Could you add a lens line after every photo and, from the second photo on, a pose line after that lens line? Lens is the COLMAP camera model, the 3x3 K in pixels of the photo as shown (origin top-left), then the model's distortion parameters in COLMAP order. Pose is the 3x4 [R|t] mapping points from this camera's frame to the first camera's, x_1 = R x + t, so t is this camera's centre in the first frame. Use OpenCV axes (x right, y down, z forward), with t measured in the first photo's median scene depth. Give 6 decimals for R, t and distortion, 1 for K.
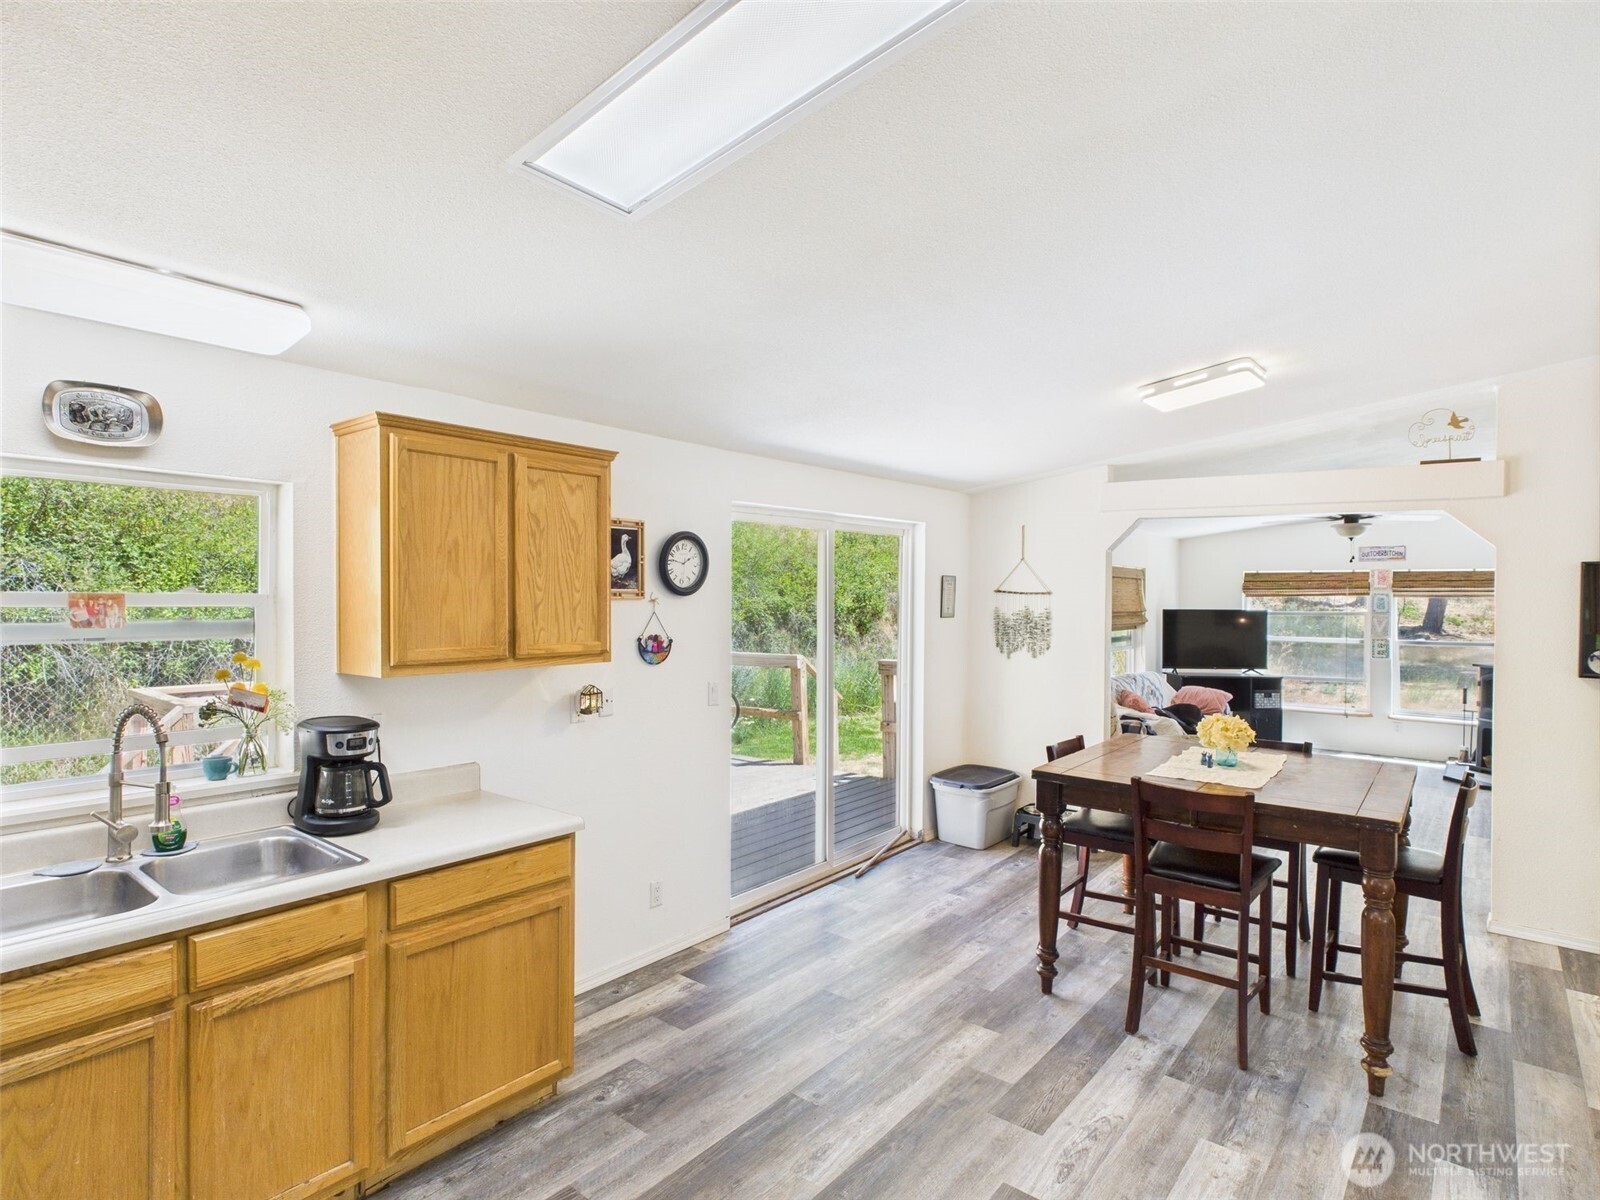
lens RADIAL K [[833.2, 0, 803.8], [0, 833.2, 621.5], [0, 0, 1]] dist [0.000299, 0.000501]
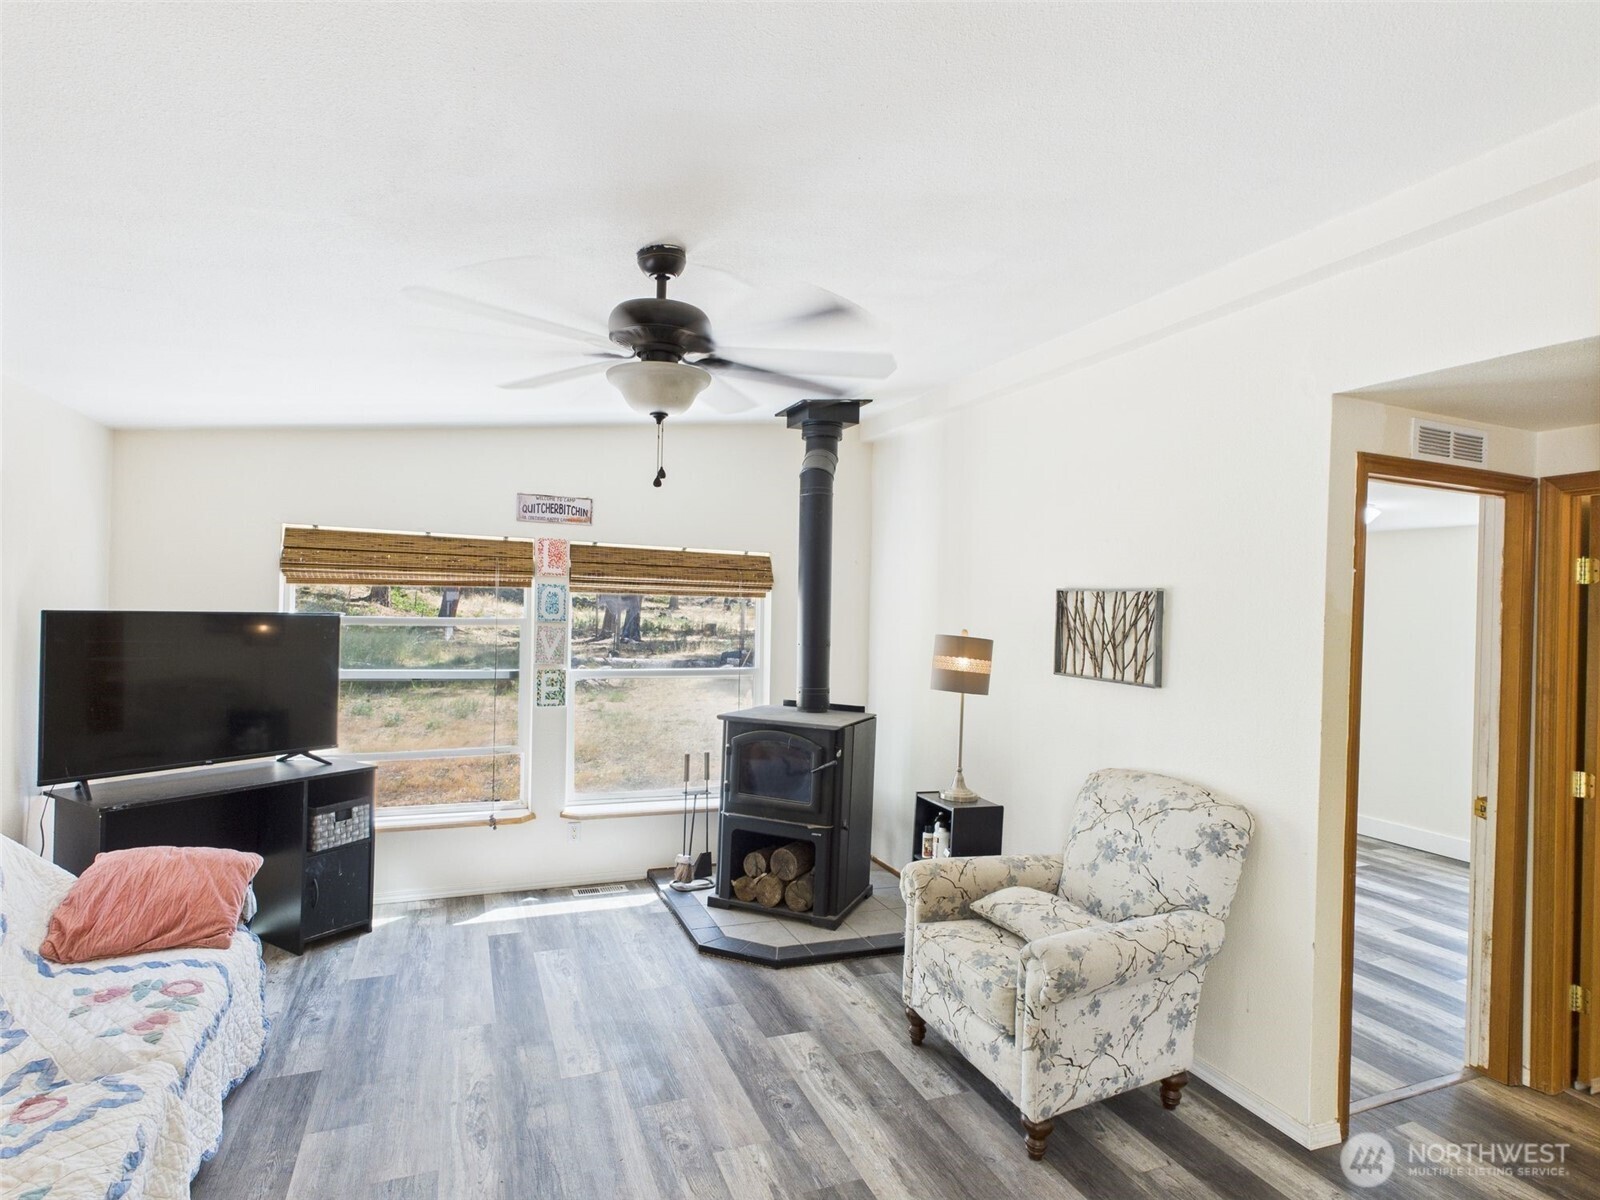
lens RADIAL K [[838.0, 0, 800.0], [0, 838.0, 600.0], [0, 0, 1]] dist [-0.000442, -0.000099]
pose [[0.472797, 0.014227, 0.881056, 0.294107], [-0.001452, 0.999881, -0.015367, -0.015434], [-0.881170, 0.005986, 0.472761, 0.603517]]
